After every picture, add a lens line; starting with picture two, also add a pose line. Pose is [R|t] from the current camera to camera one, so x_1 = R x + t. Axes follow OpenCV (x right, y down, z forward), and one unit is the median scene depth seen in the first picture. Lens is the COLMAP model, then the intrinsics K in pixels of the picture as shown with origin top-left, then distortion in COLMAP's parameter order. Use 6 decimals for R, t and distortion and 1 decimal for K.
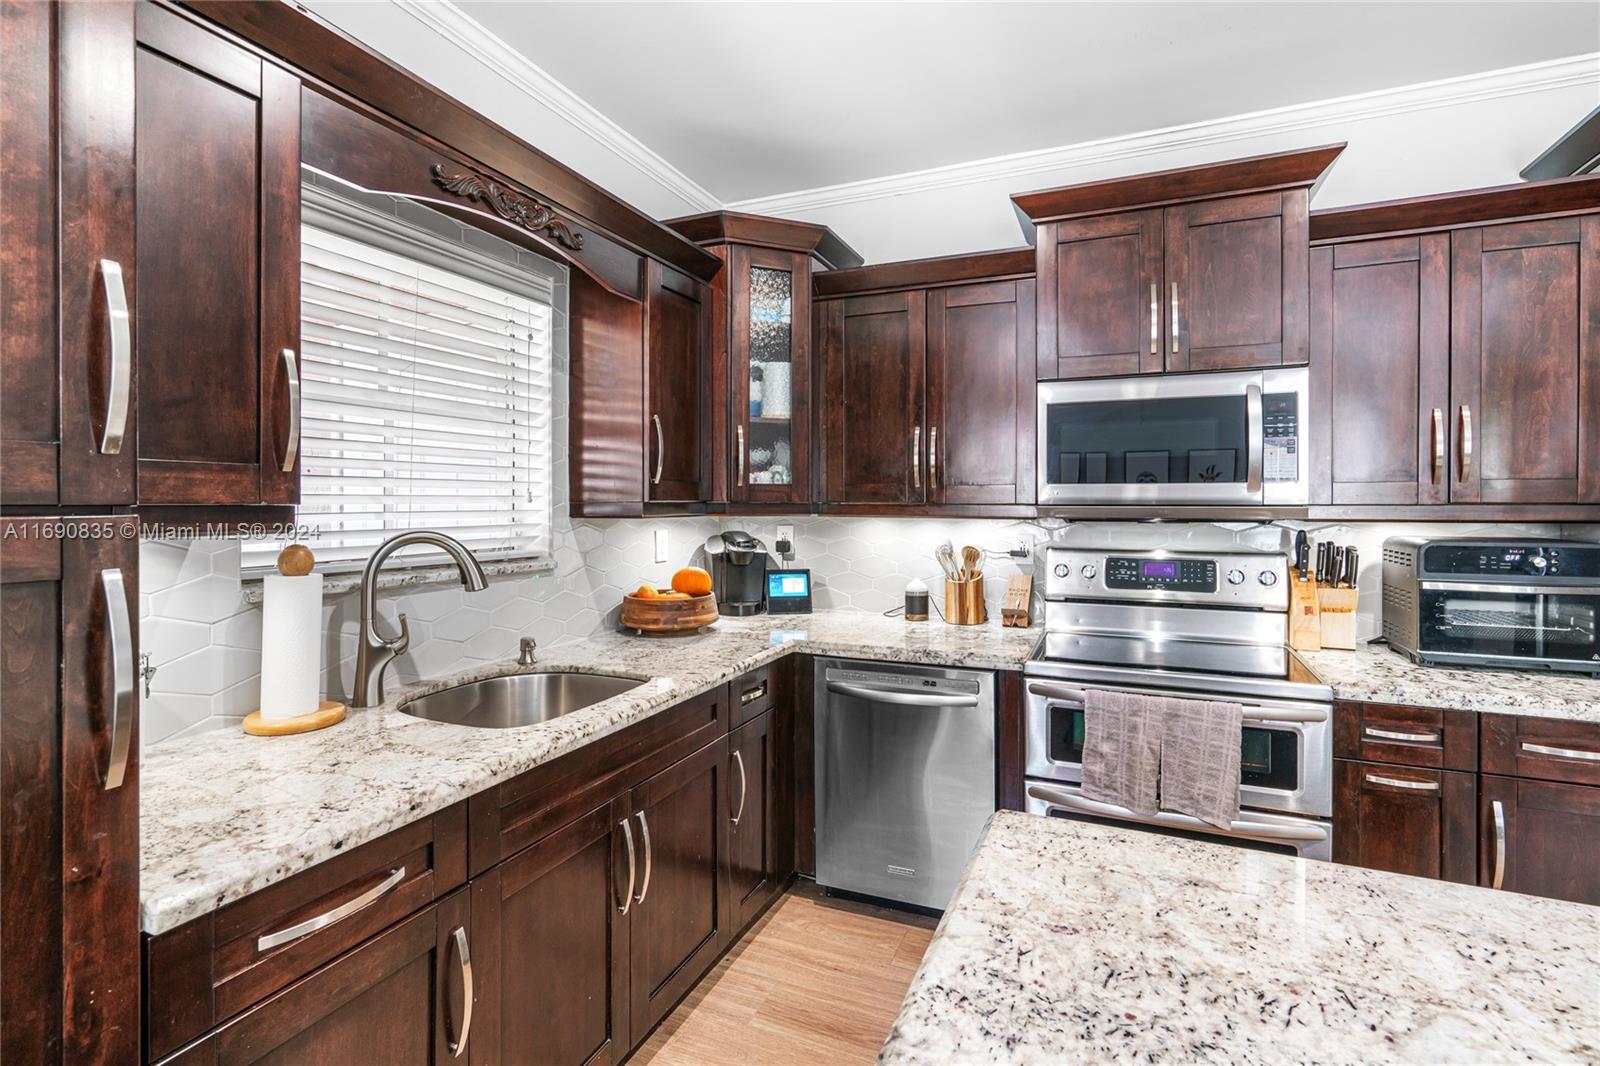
lens RADIAL K [[733.9, 0, 831.3], [0, 733.9, 499.3], [0, 0, 1]] dist [-0.000897, 0.000752]
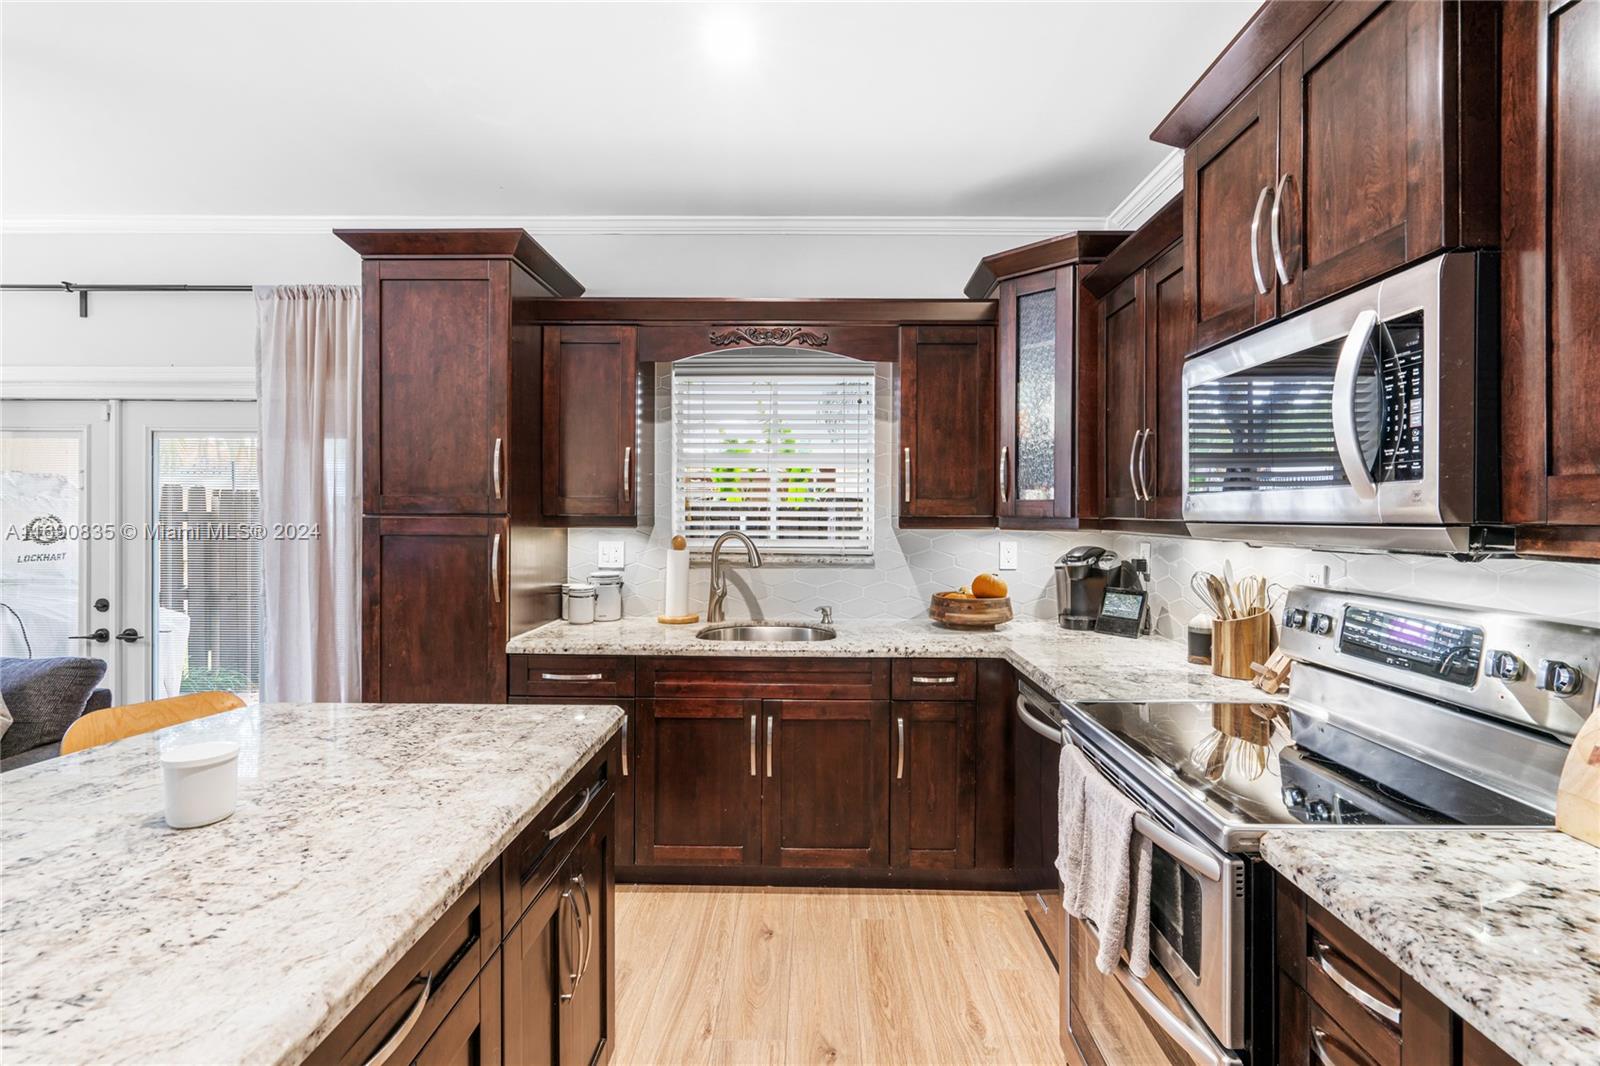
lens RADIAL K [[733.9, 0, 808.6], [0, 733.9, 520.8], [0, 0, 1]] dist [-0.000897, 0.000752]
pose [[0.372701, 0.007428, -0.927922, 1.281180], [-0.002454, 0.999972, 0.007019, 0.004854], [0.927948, -0.000339, 0.372709, 0.541997]]
